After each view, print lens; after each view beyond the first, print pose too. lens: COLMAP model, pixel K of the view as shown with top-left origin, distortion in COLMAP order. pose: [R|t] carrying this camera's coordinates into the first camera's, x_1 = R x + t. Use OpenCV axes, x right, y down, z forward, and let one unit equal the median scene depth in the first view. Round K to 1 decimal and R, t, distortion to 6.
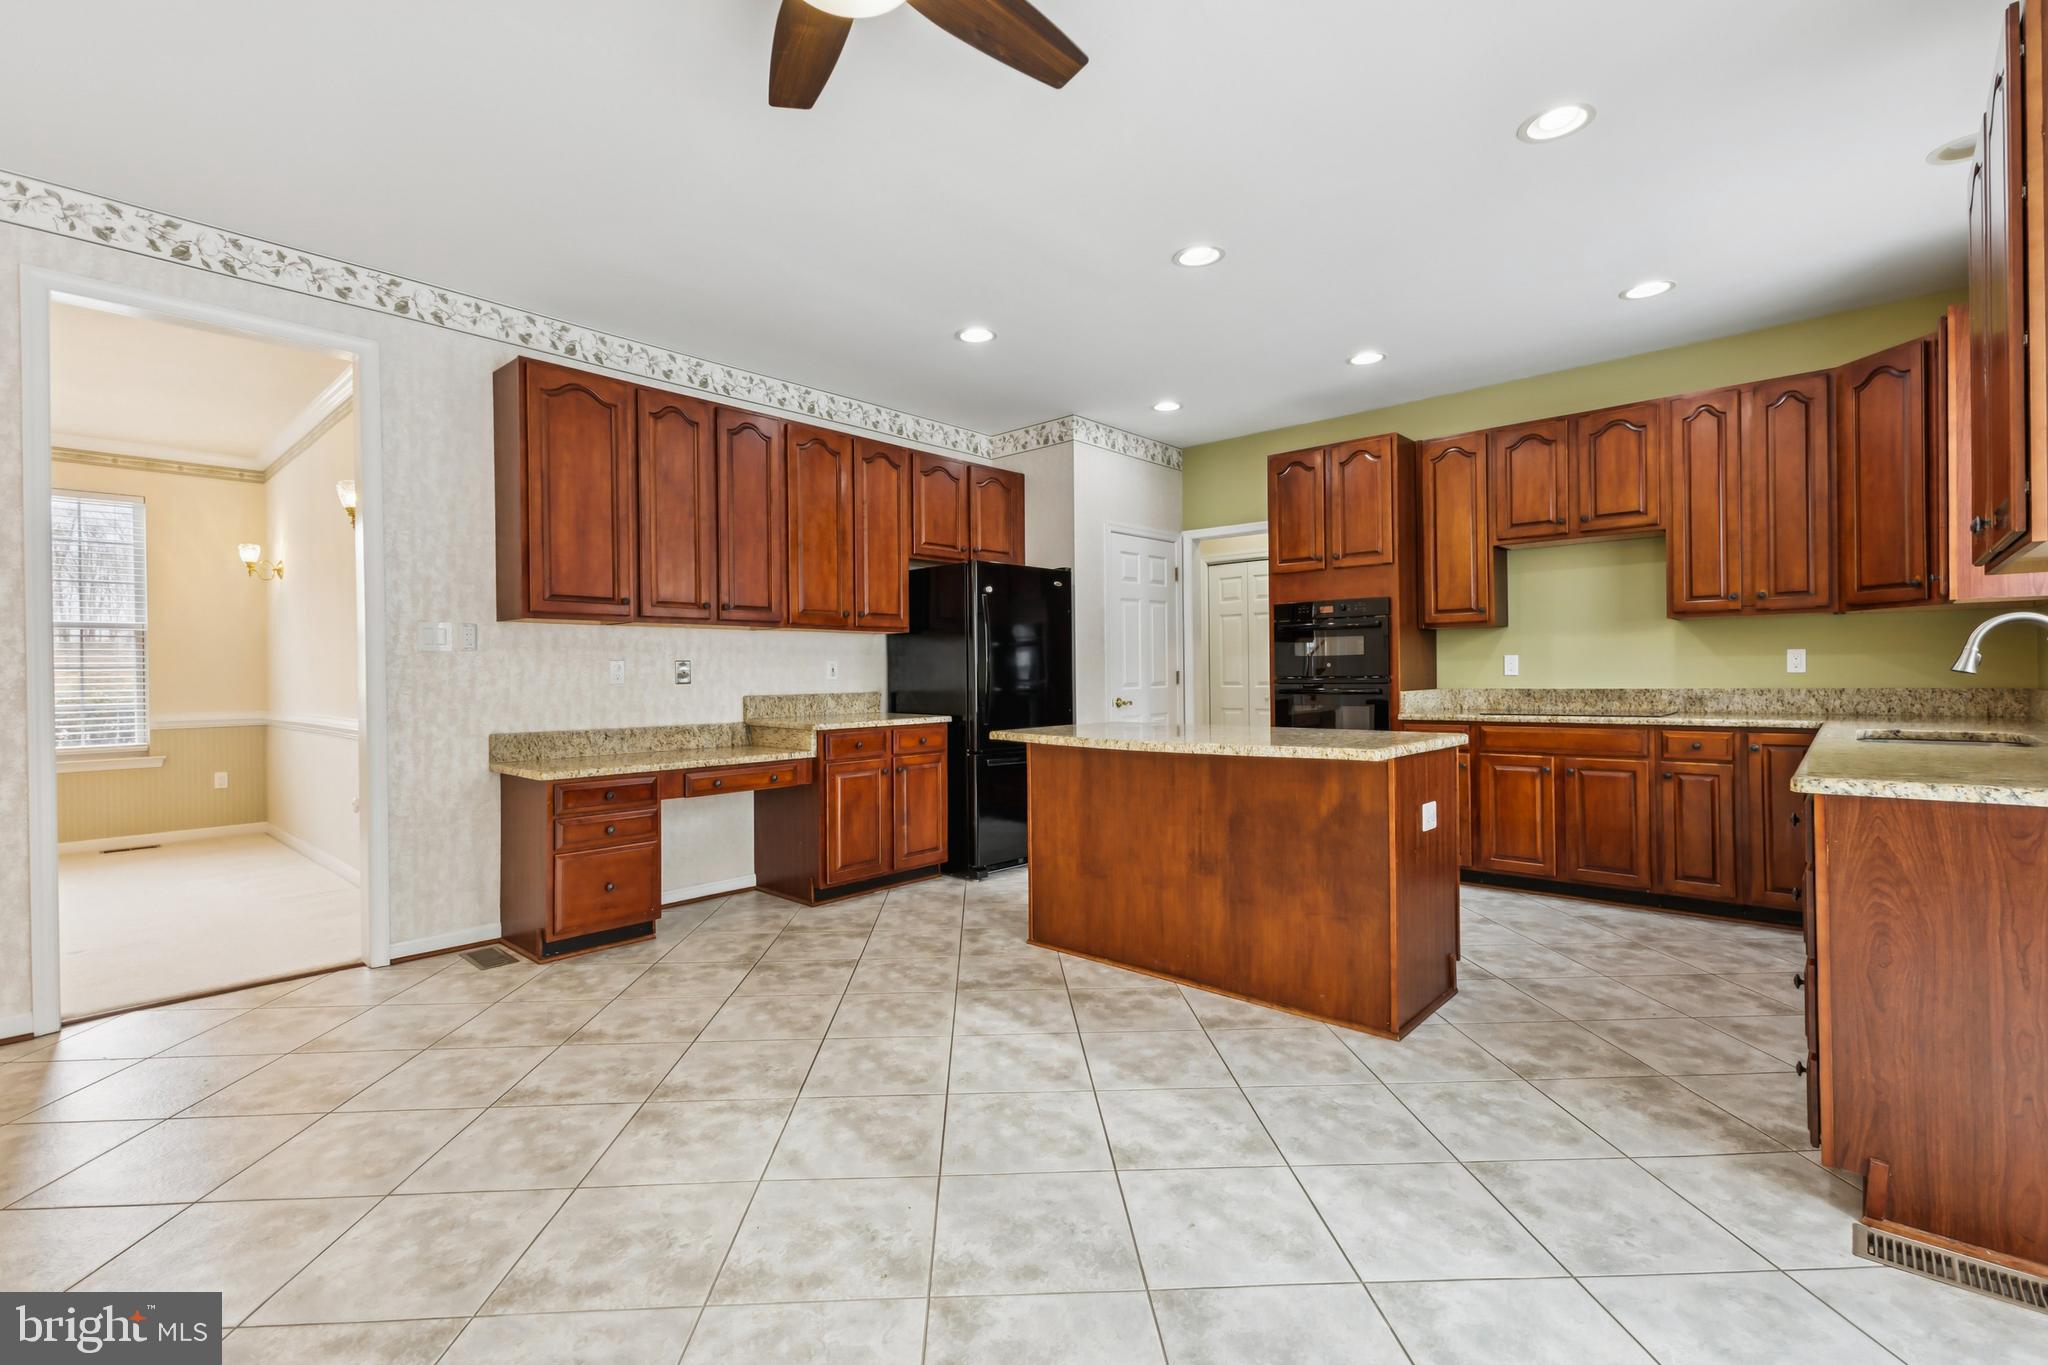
lens RADIAL K [[911.6, 0, 1022.7], [0, 911.6, 670.1], [0, 0, 1]] dist [0.000809, -0.000356]
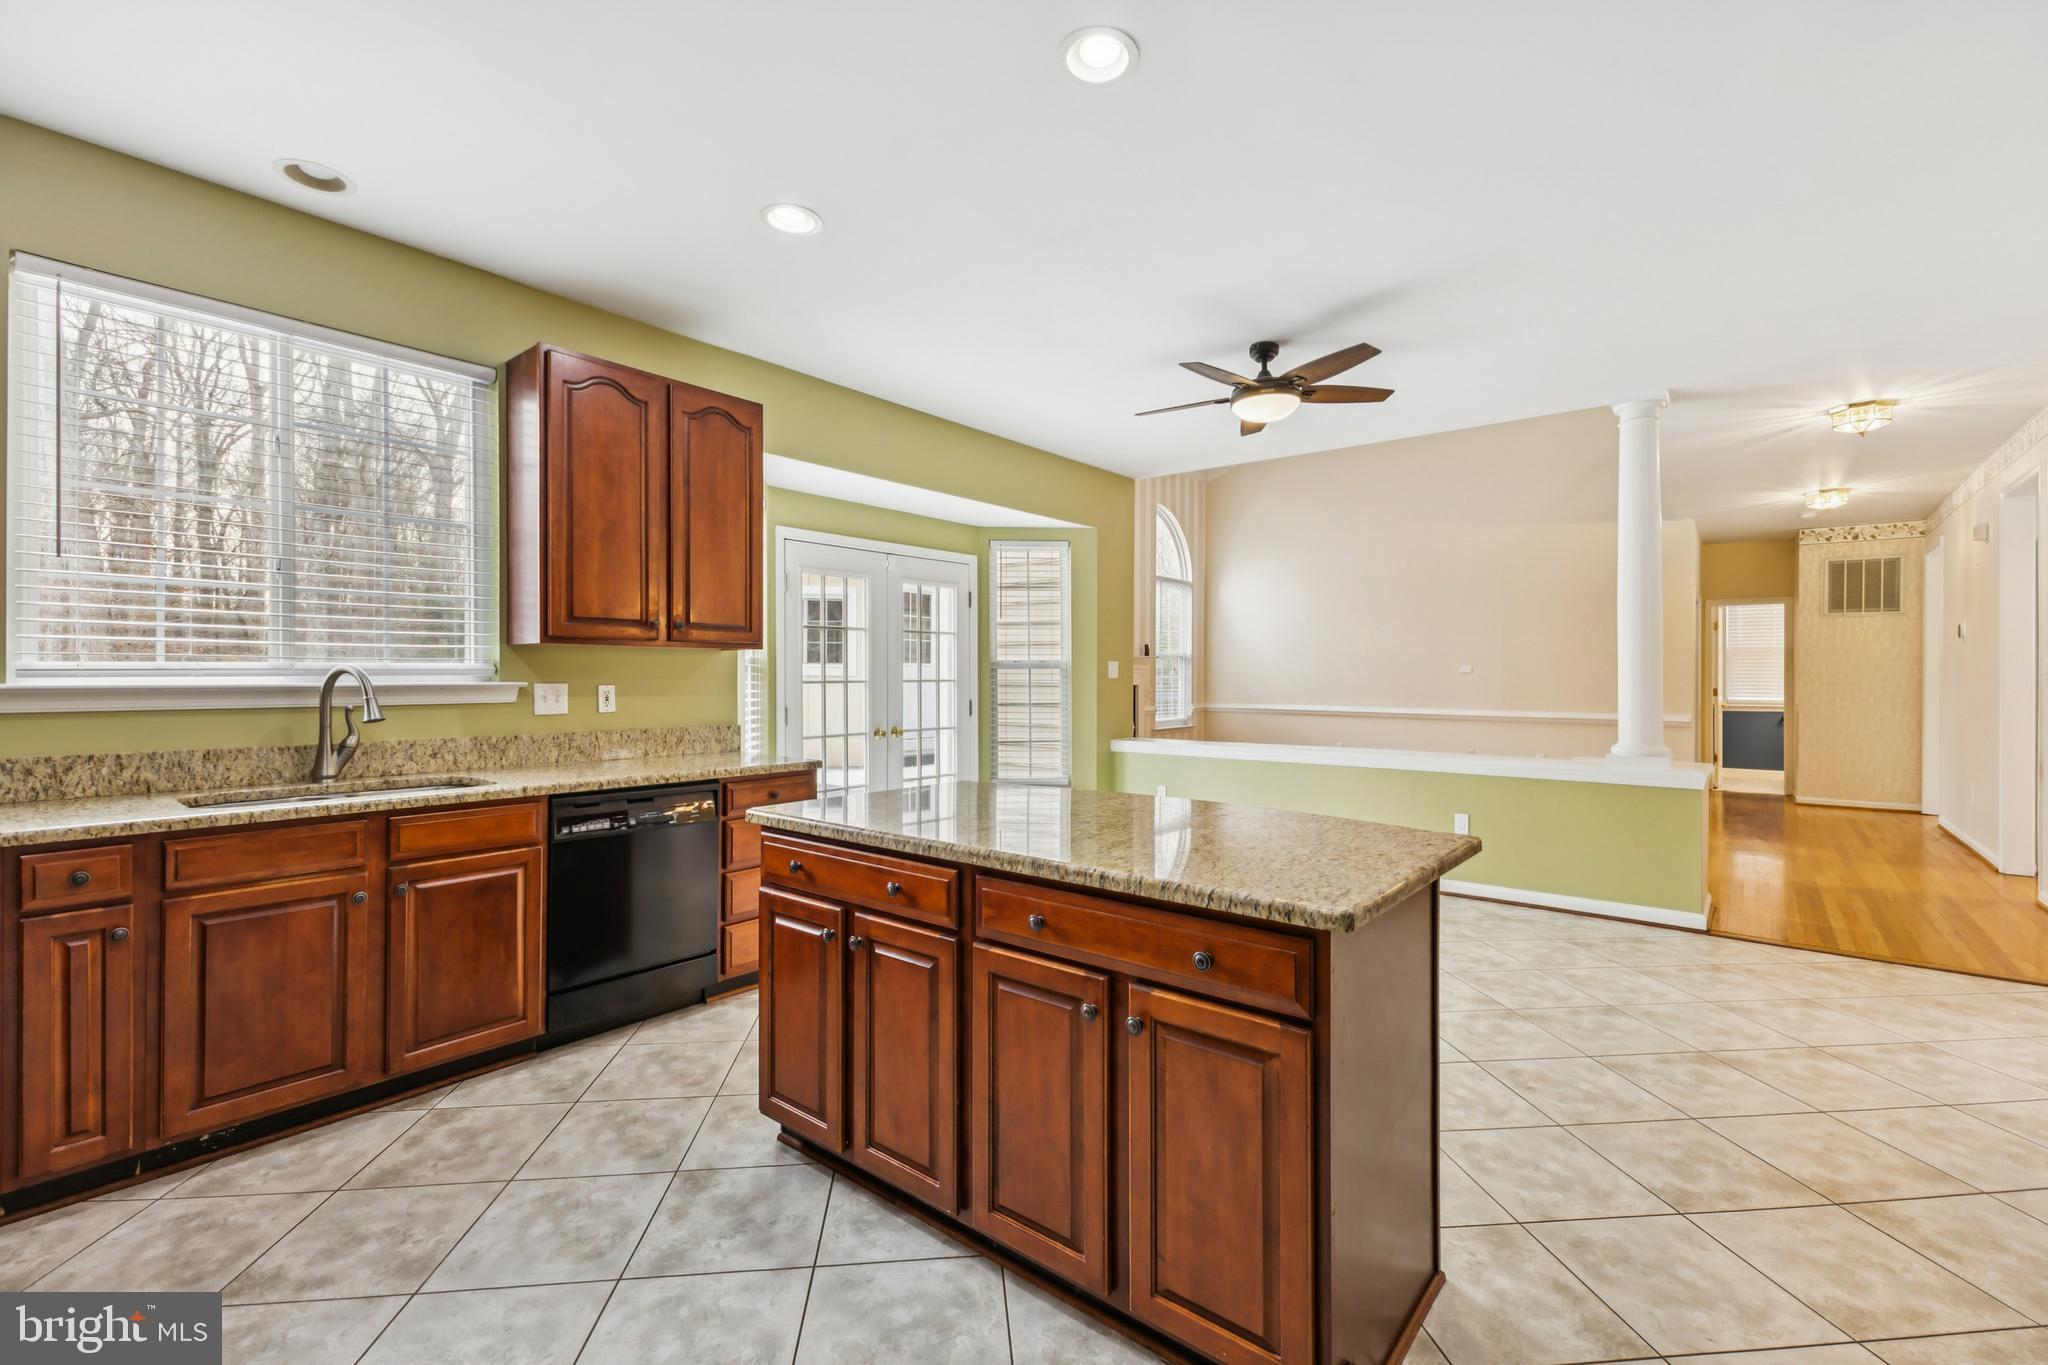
lens RADIAL K [[882.0, 0, 1022.6], [0, 882.0, 676.3], [0, 0, 1]] dist [0.002863, -0.000112]
pose [[-0.998450, 0.007269, -0.055175, 0.275149], [0.007319, 0.999973, -0.000689, -0.031806], [0.055168, -0.001092, -0.998476, 1.539207]]
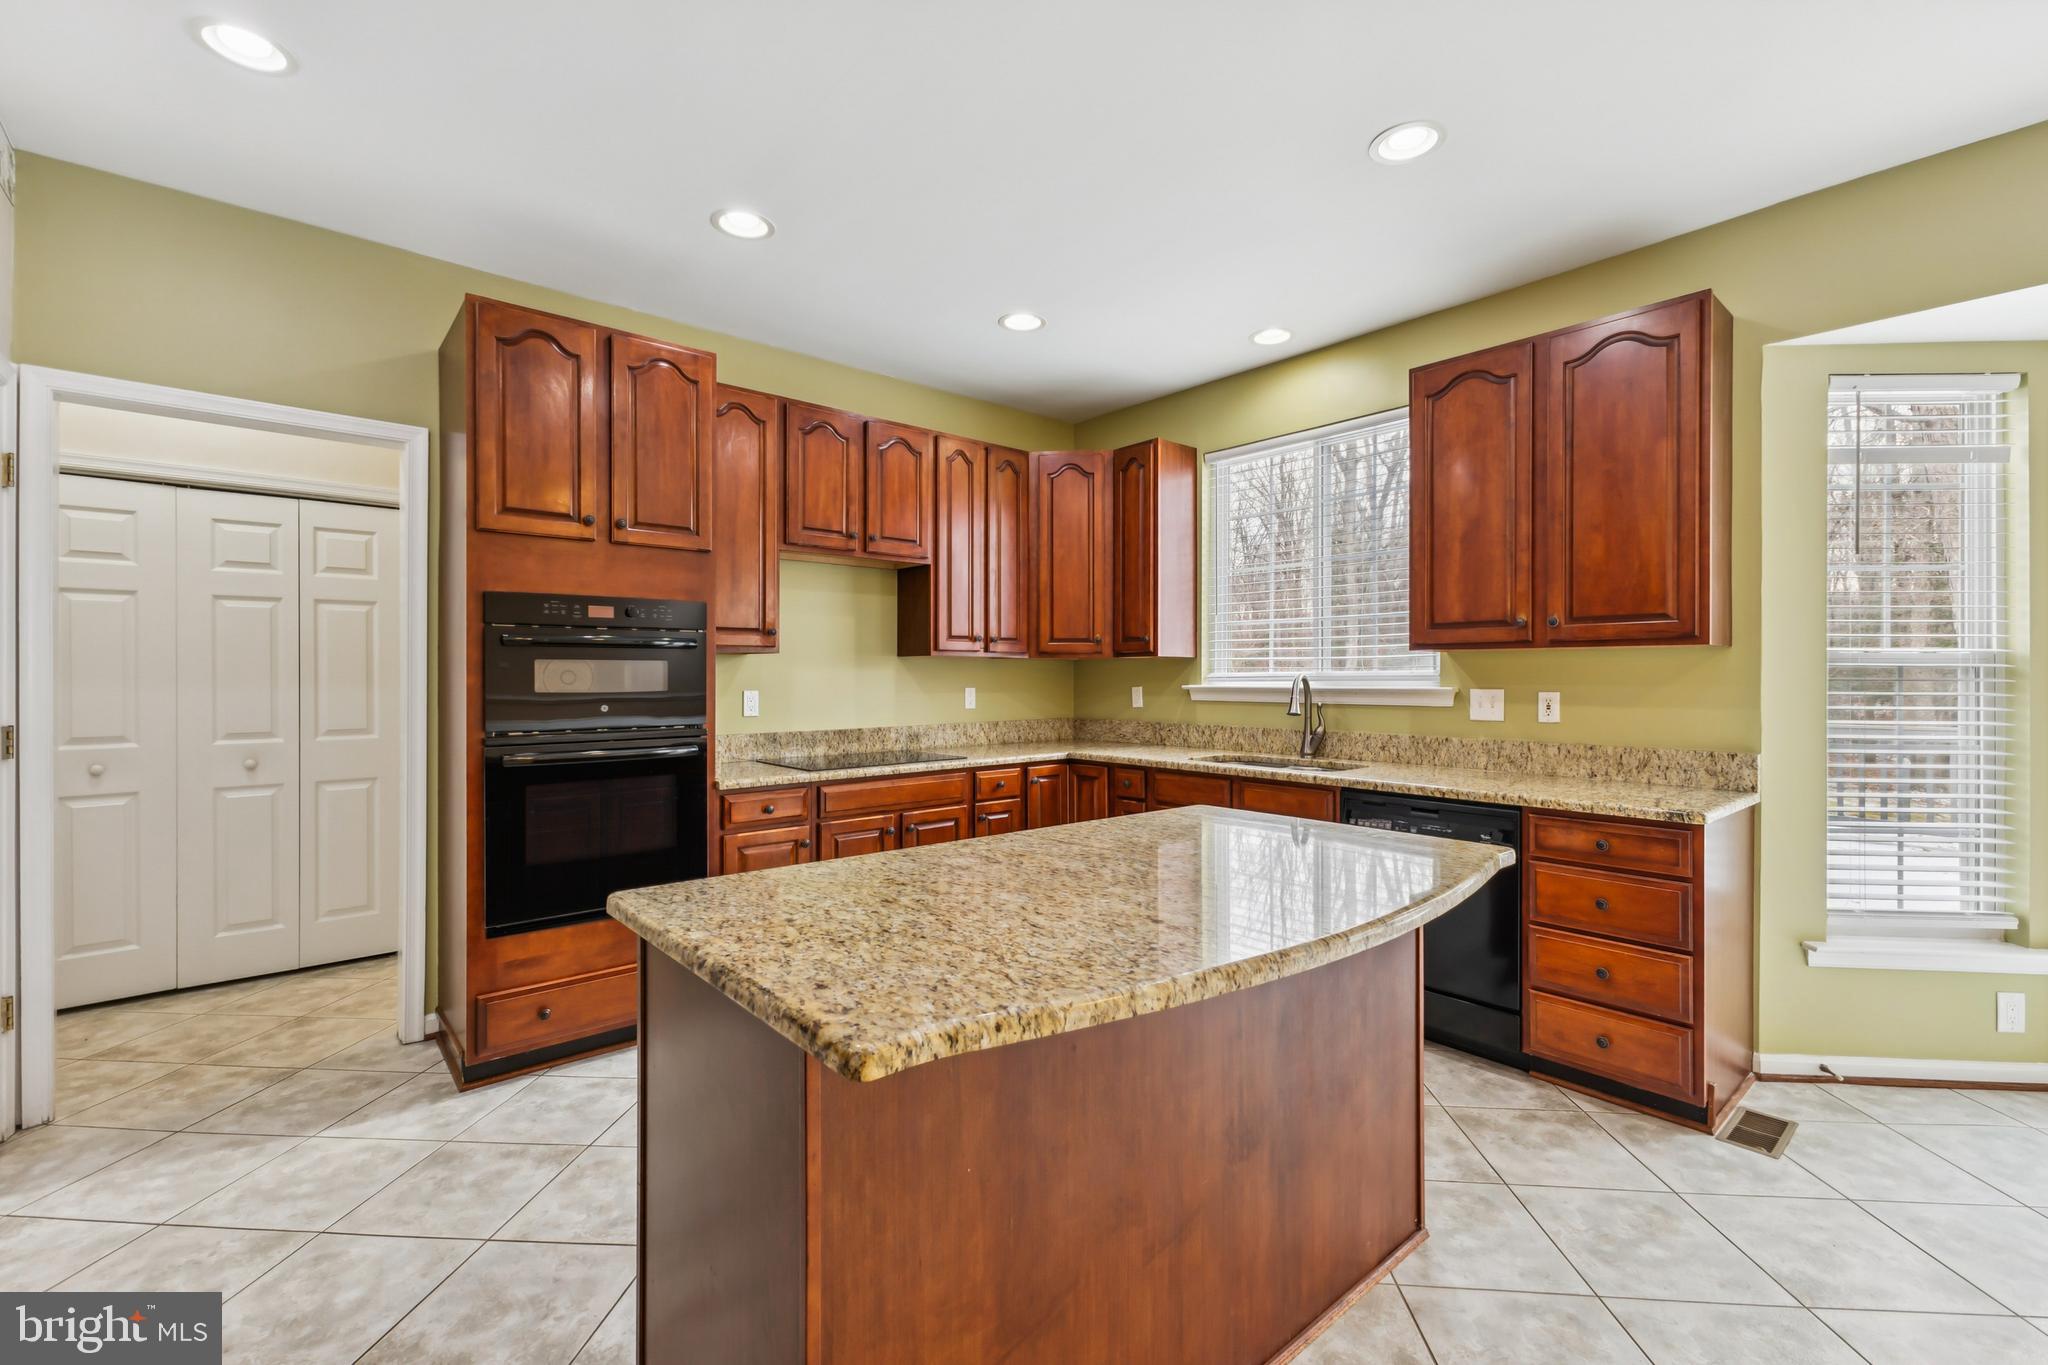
lens RADIAL K [[882.0, 0, 1022.6], [0, 882.0, 676.3], [0, 0, 1]] dist [0.002863, -0.000112]
pose [[0.121504, 0.012123, 0.992517, -0.263671], [-0.004748, 0.999921, -0.011632, -0.028958], [-0.992580, -0.003299, 0.121552, 0.945116]]
